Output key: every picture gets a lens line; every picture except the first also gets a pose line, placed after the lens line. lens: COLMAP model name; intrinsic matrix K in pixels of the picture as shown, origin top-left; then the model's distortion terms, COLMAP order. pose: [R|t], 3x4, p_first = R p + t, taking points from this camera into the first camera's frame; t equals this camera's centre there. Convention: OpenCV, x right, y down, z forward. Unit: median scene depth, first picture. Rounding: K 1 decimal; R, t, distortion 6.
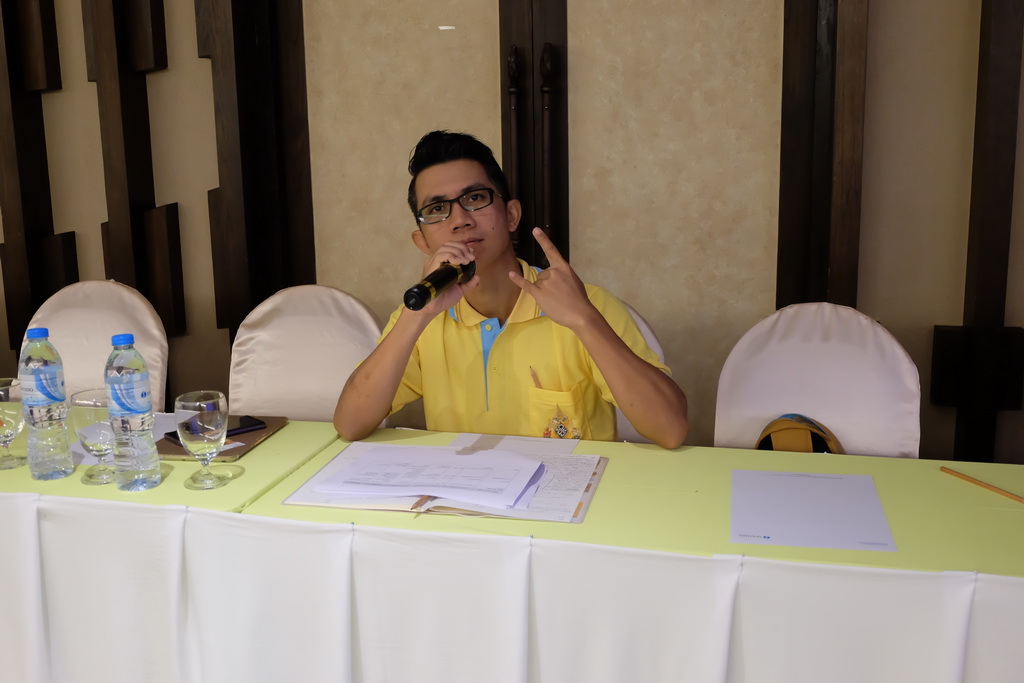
lens RADIAL K [[1178.4, 0, 513.0], [0, 1178.4, 379.6], [0, 0, 1]] dist [-0.065531, 0.000000]
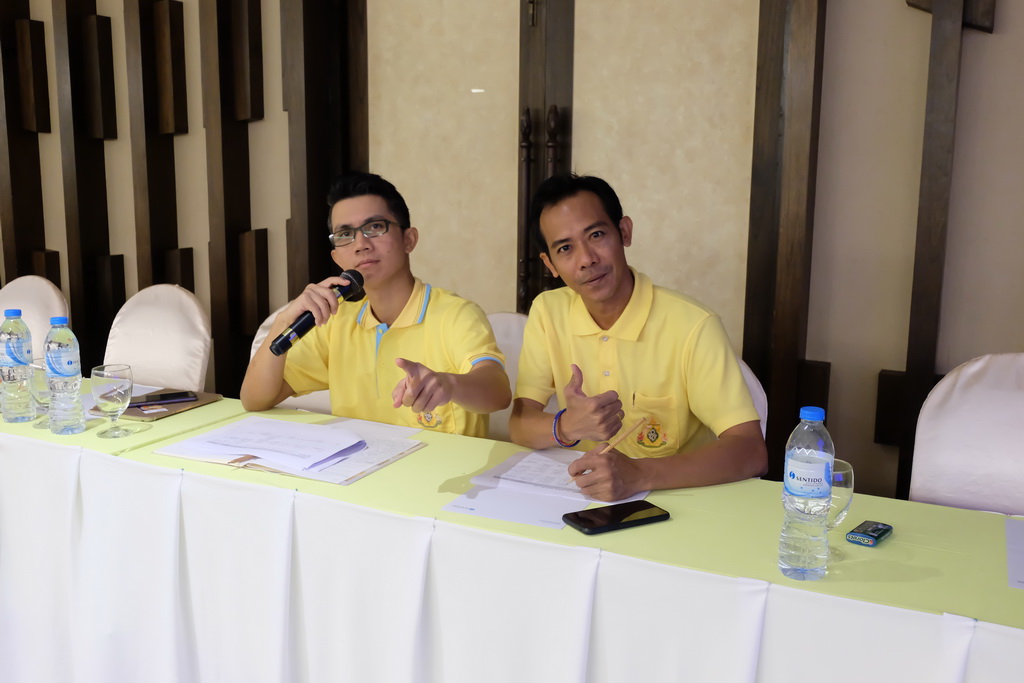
lens RADIAL K [[1046.6, 0, 512.8], [0, 1046.6, 411.9], [0, 0, 1]] dist [-0.069490, 0.000000]
pose [[0.977513, 0.077081, -0.196280, 0.333992], [-0.076236, 0.997019, 0.011869, 0.013676], [0.196610, 0.003362, 0.980476, -0.035601]]
